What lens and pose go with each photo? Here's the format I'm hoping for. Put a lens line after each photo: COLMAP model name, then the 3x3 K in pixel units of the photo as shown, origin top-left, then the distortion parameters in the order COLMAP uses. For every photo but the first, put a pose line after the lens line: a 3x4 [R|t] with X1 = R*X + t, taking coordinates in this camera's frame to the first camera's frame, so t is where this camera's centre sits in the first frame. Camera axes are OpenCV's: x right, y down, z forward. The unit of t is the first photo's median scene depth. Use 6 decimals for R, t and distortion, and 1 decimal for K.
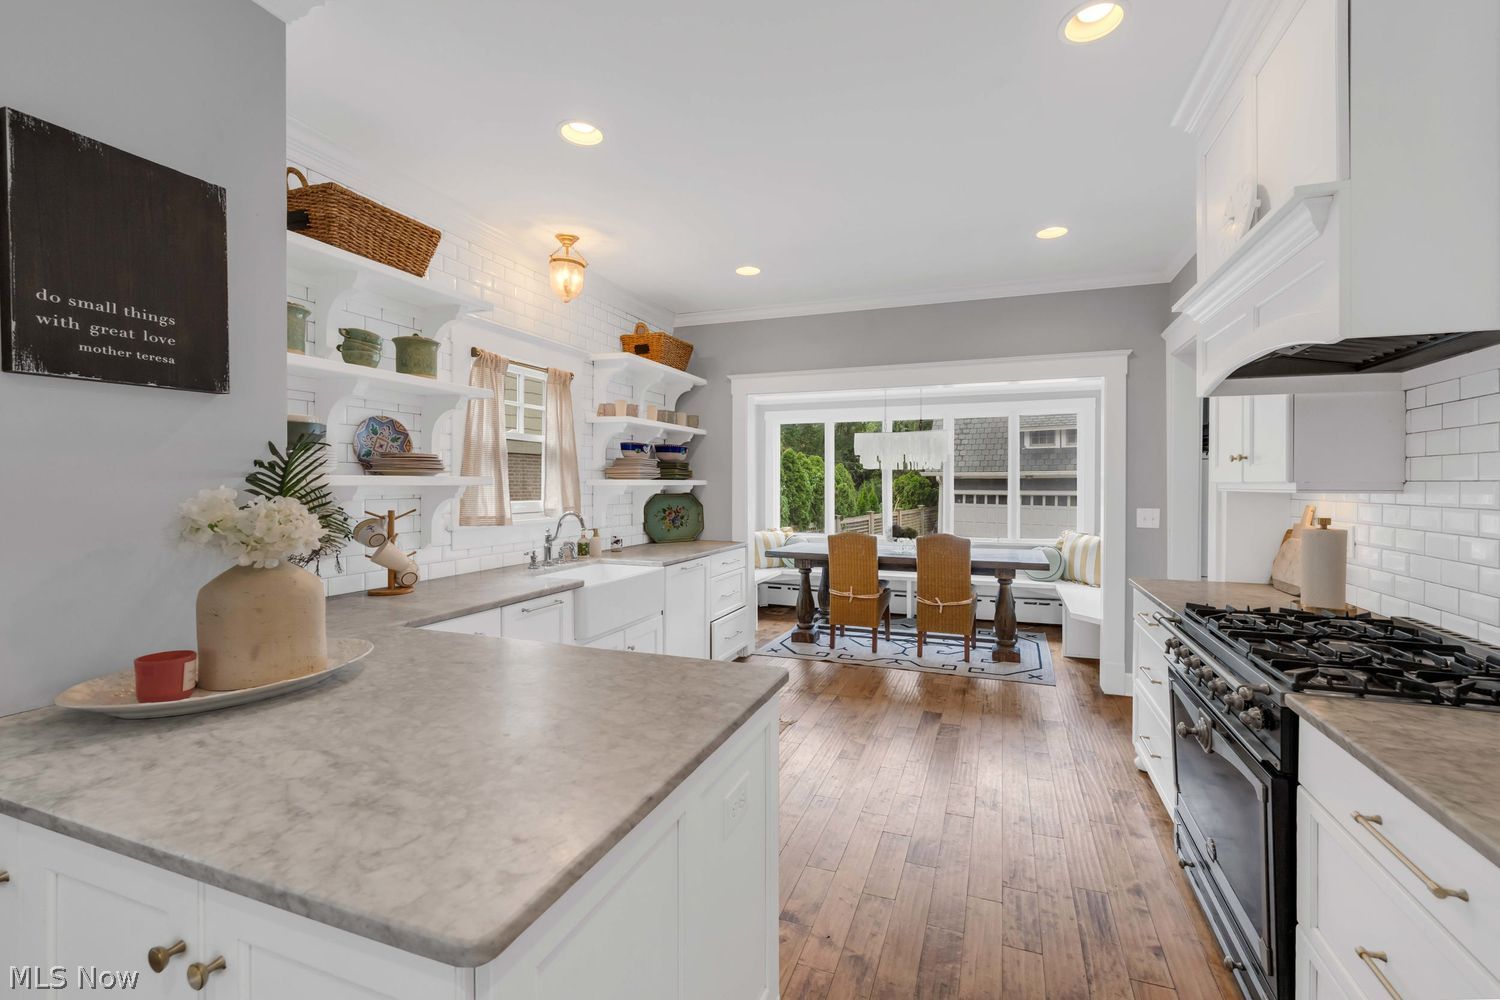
lens RADIAL K [[614.2, 0, 766.7], [0, 614.2, 479.4], [0, 0, 1]] dist [0.001981, -0.000397]
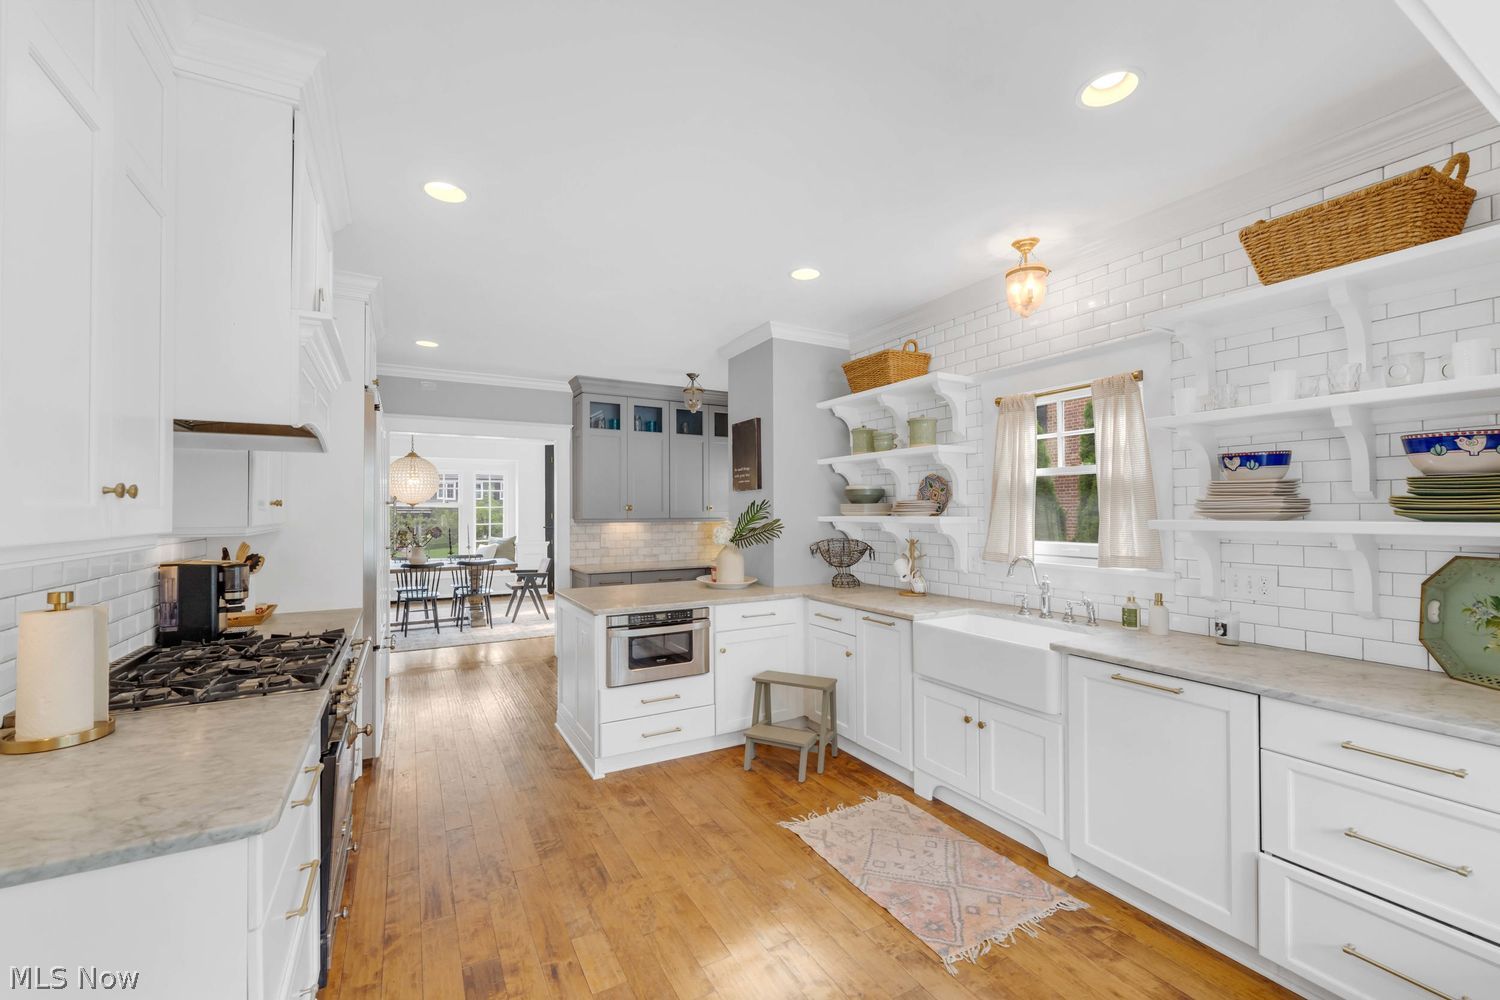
lens RADIAL K [[605.0, 0, 753.2], [0, 605.0, 508.6], [0, 0, 1]] dist [0.001245, 0.000018]
pose [[-0.638963, -0.001143, -0.769236, 0.556292], [0.007708, 0.999939, -0.007889, -0.010704], [0.769199, -0.010970, -0.638916, 1.188373]]
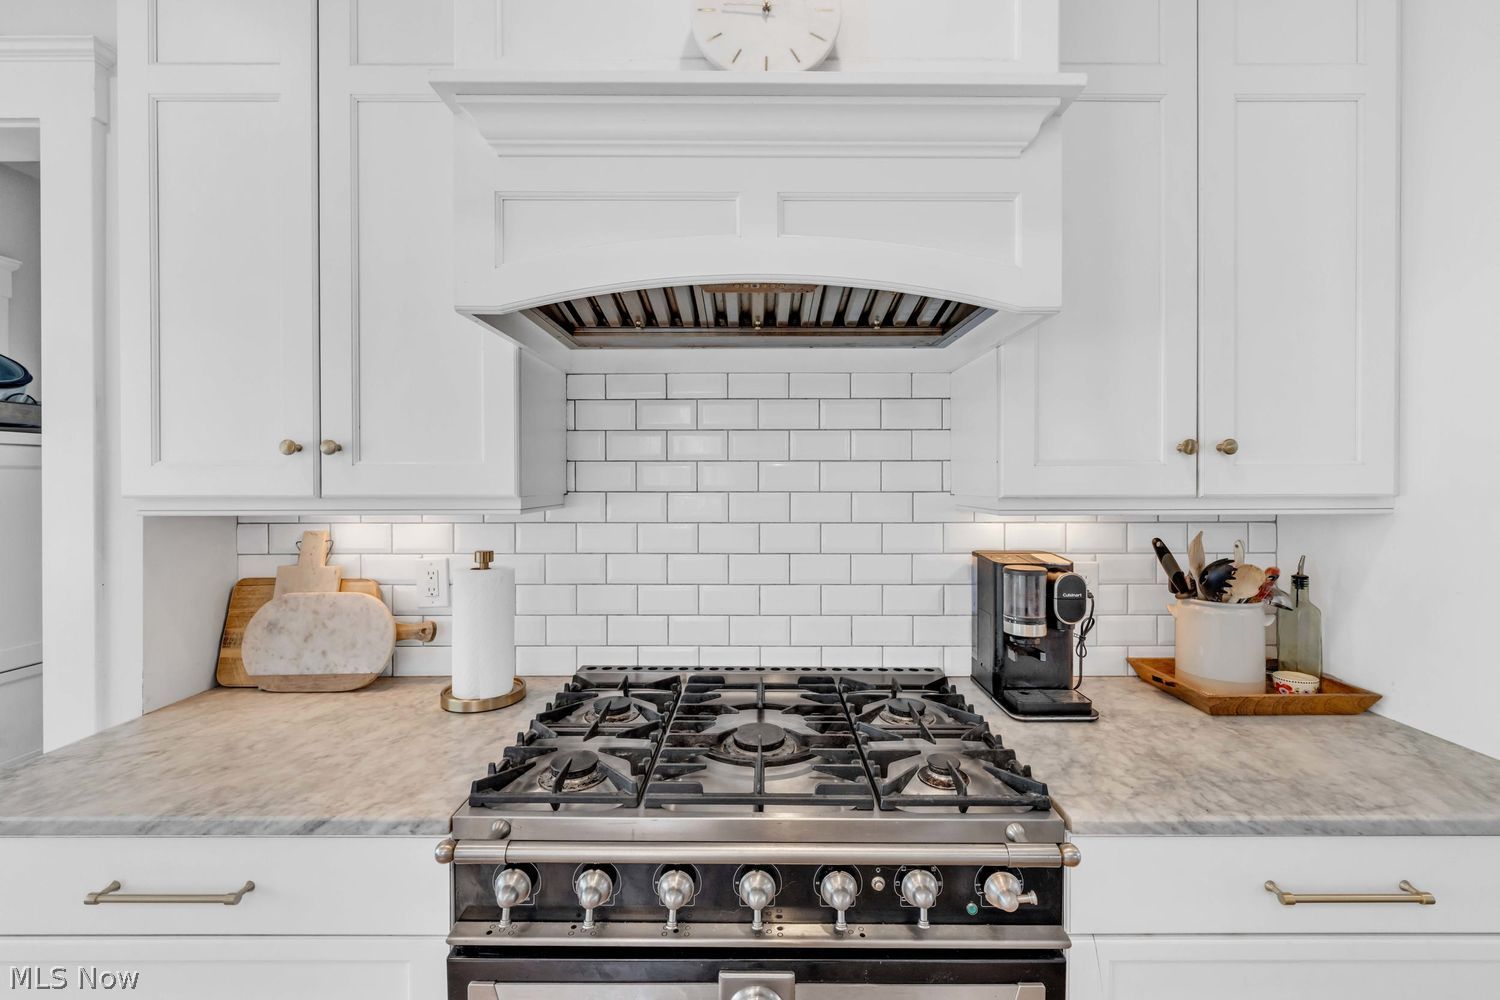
lens RADIAL K [[620.7, 0, 761.5], [0, 620.7, 503.4], [0, 0, 1]] dist [0.001119, -0.000358]
pose [[-0.343384, -0.029215, 0.938741, 0.109427], [-0.005591, 0.999562, 0.029062, -0.006528], [-0.939178, 0.004731, -0.343397, 0.559807]]
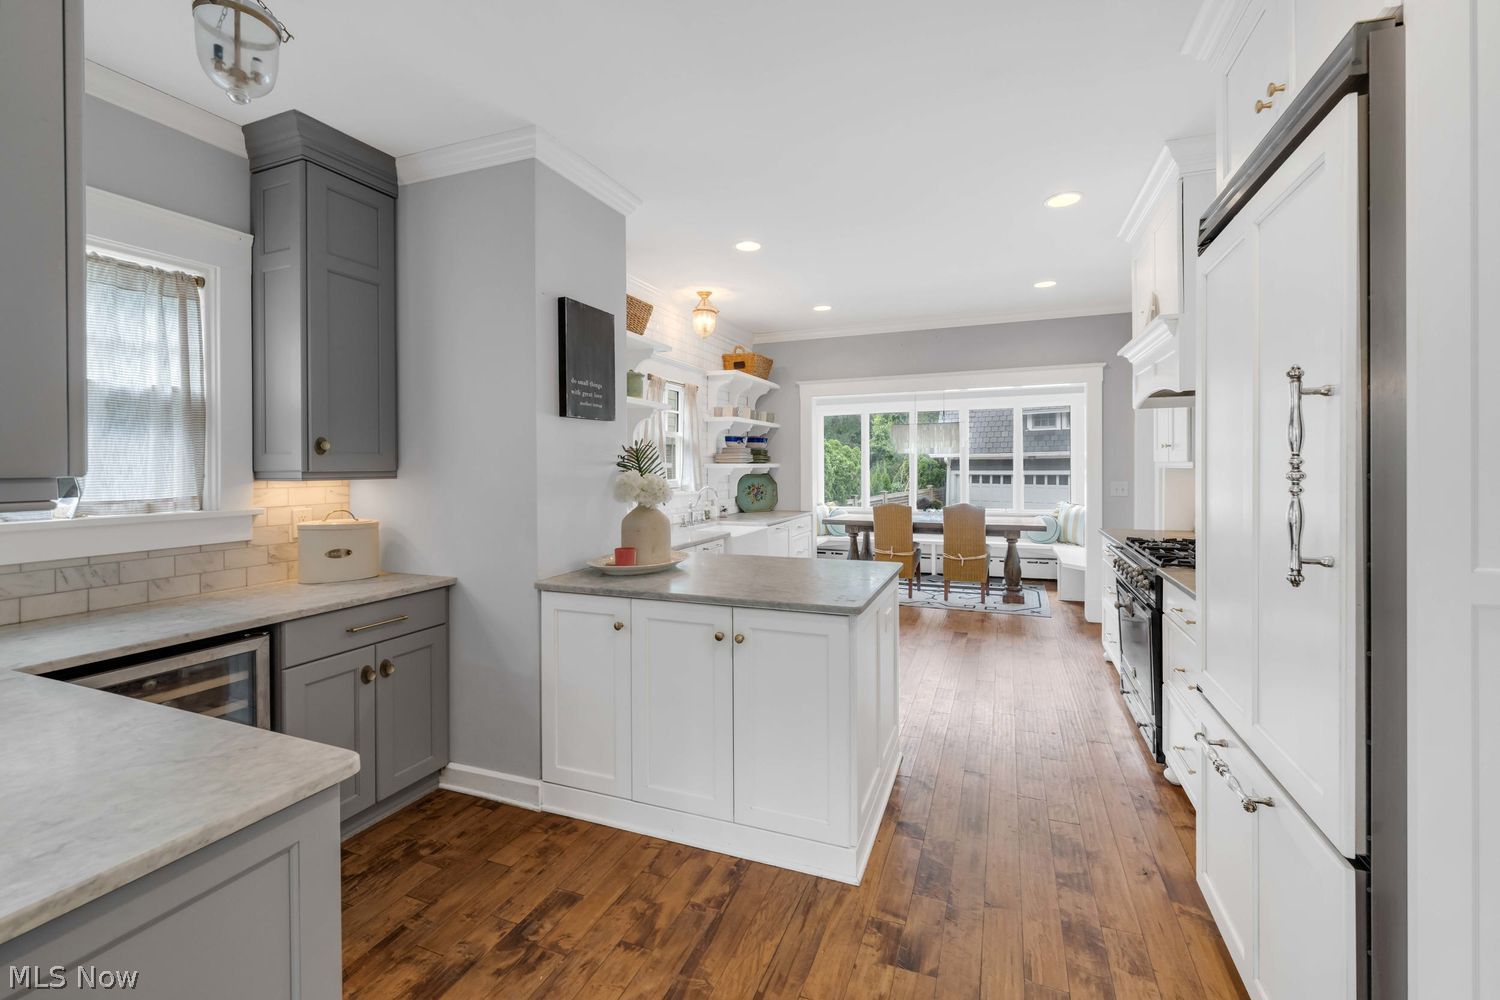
lens RADIAL K [[631.2, 0, 773.8], [0, 631.2, 466.2], [0, 0, 1]] dist [-0.002022, -0.000488]
pose [[0.999853, -0.009174, 0.014455, -0.180223], [0.009081, 0.999938, 0.006511, -0.002568], [-0.014514, -0.006378, 0.999874, -0.435730]]
